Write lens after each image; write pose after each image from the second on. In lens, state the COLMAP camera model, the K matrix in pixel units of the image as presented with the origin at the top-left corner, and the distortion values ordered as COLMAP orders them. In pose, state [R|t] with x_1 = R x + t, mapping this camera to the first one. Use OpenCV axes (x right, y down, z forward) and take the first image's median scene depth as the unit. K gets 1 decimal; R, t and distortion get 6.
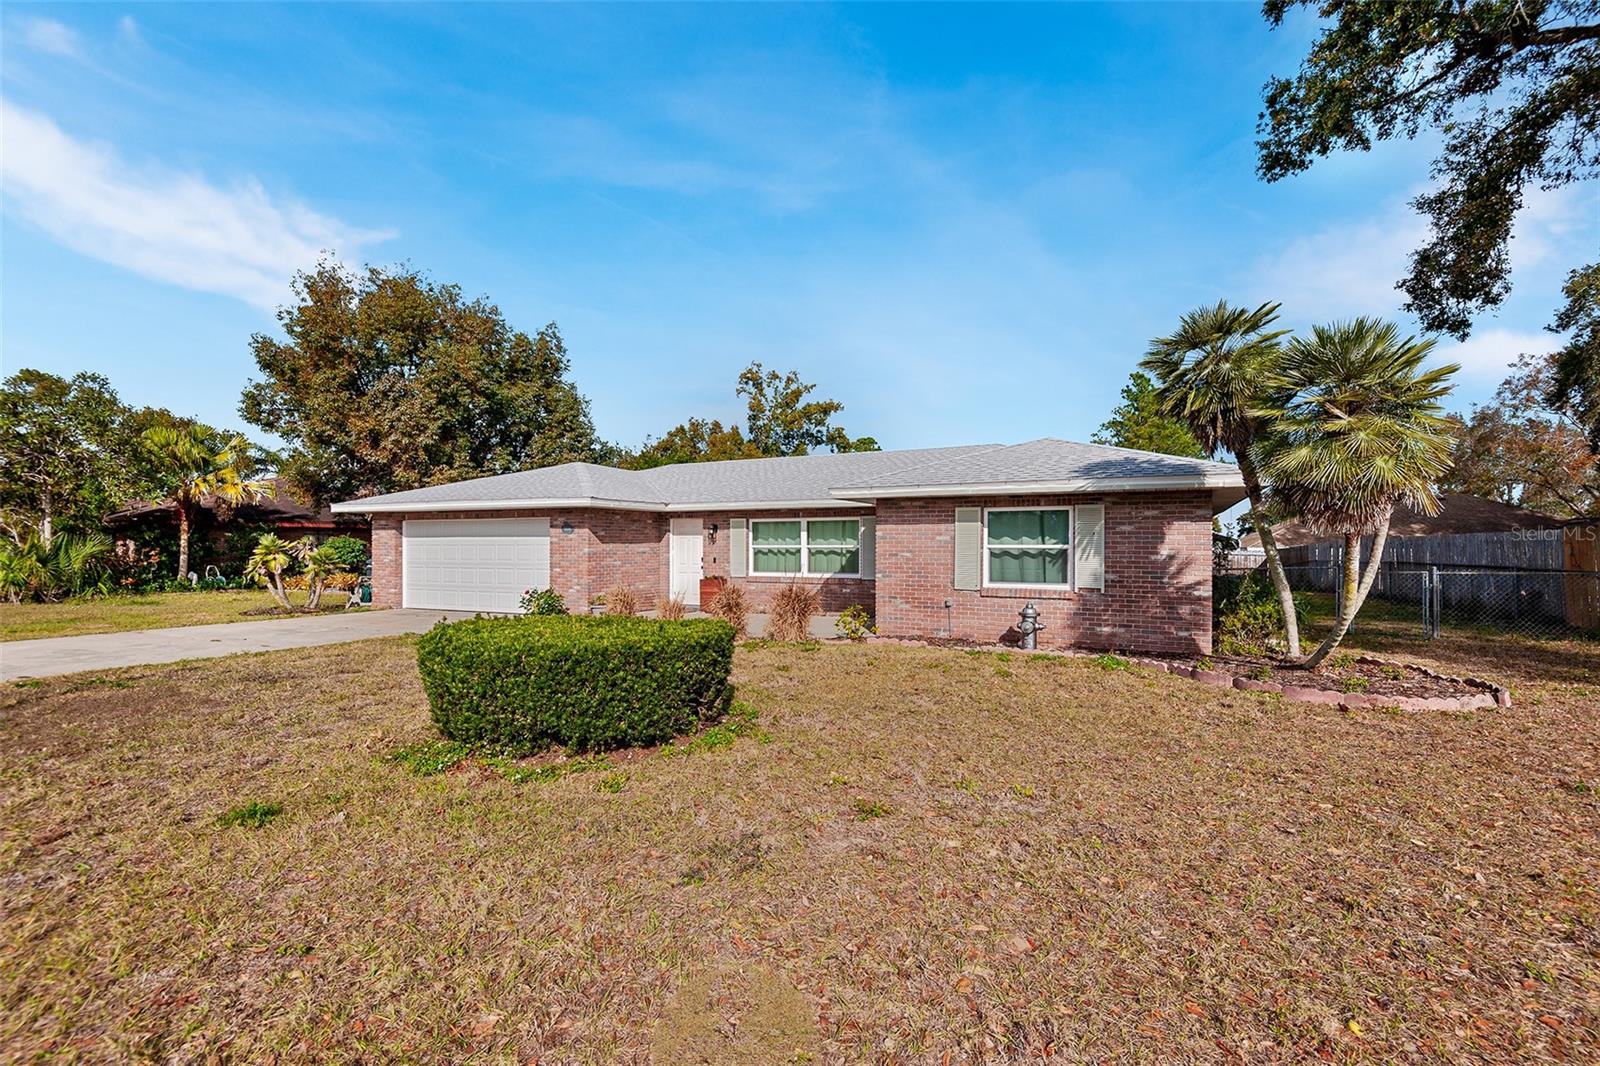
lens RADIAL K [[737.3, 0, 803.6], [0, 737.3, 545.6], [0, 0, 1]] dist [0.041503, -0.022785]
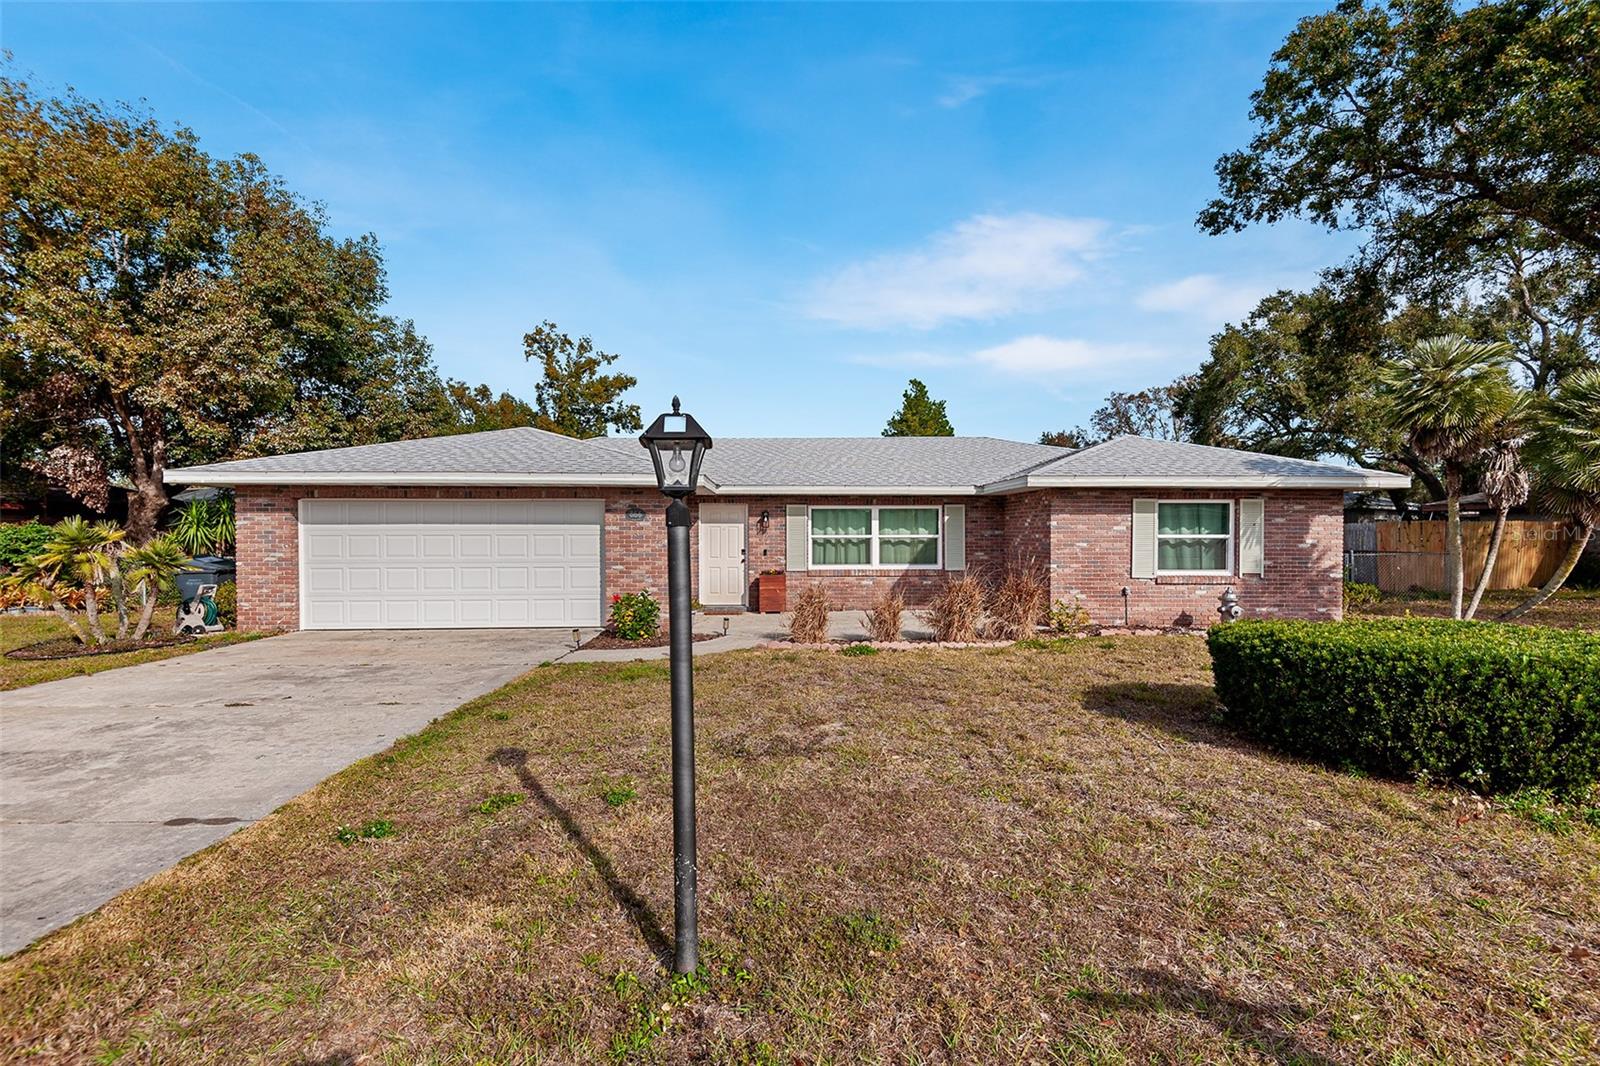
lens RADIAL K [[737.3, 0, 803.6], [0, 737.3, 545.6], [0, 0, 1]] dist [0.041503, -0.022785]
pose [[0.882546, -0.008102, 0.470157, -0.515179], [0.000515, 0.999868, 0.016263, -0.002414], [-0.470227, -0.014111, 0.882433, 0.224156]]
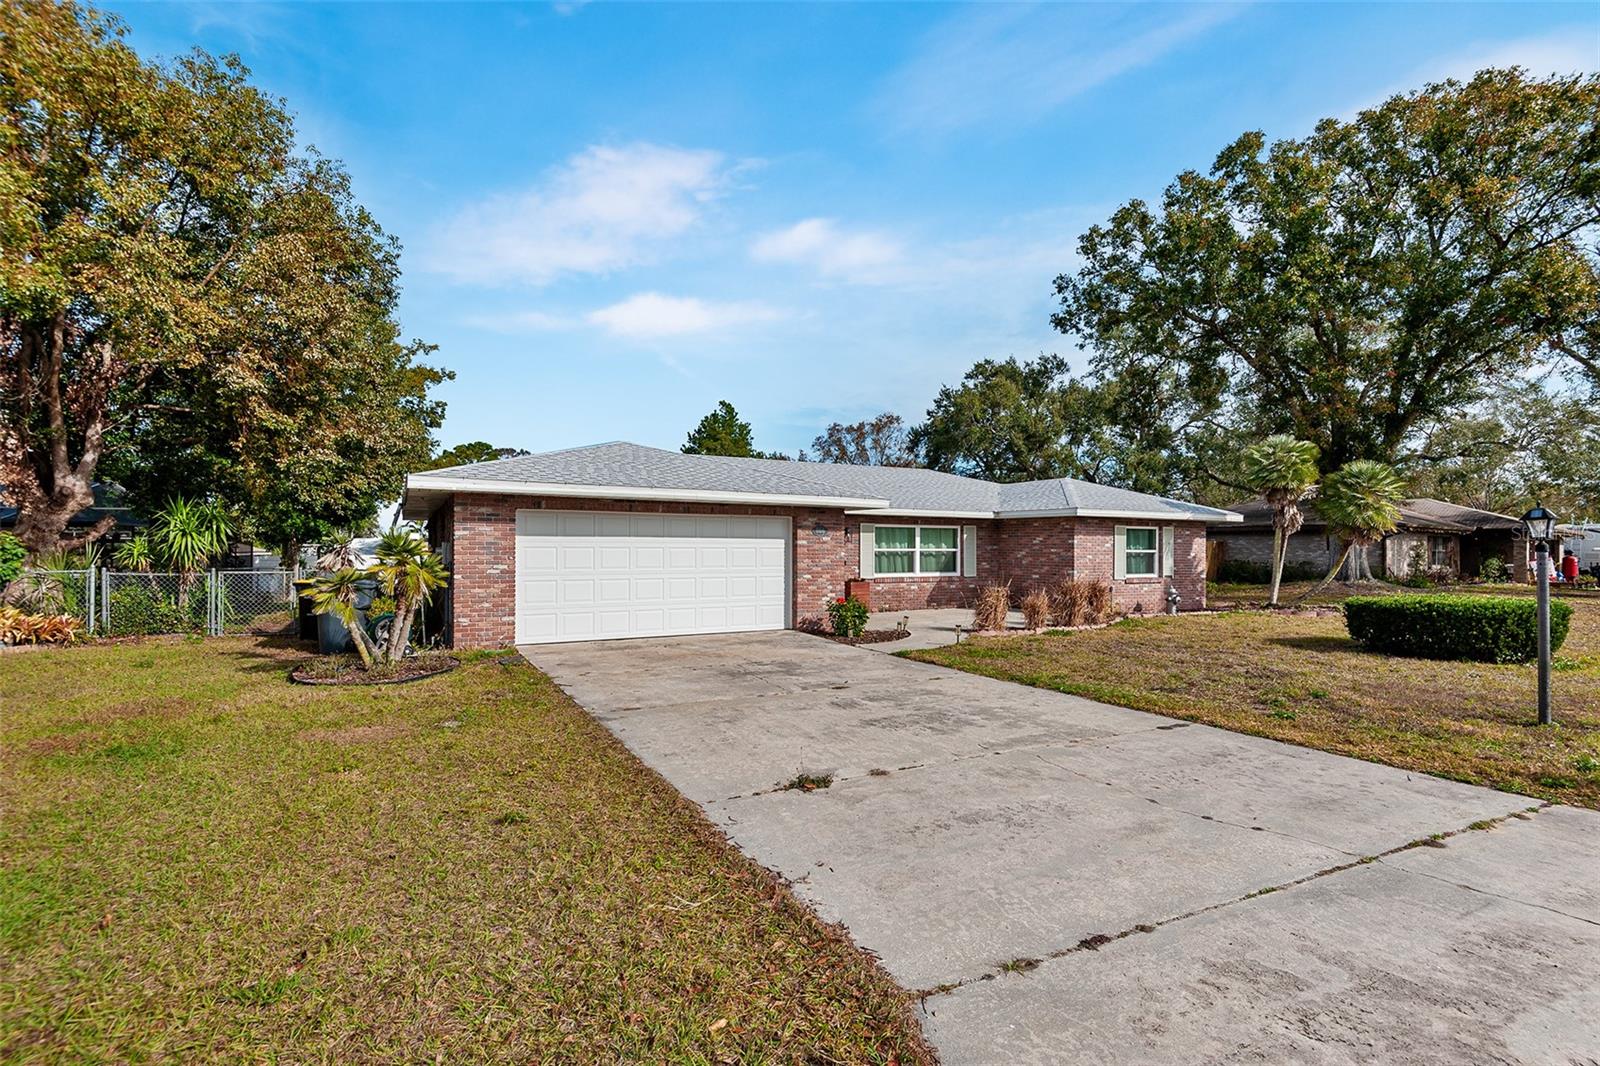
lens RADIAL K [[750.0, 0, 804.3], [0, 750.0, 540.2], [0, 0, 1]] dist [0.046332, -0.024504]
pose [[0.574859, 0.010629, 0.818183, -1.052574], [-0.006425, 0.999943, -0.008476, -0.002878], [-0.818227, -0.000384, 0.574895, 0.475332]]
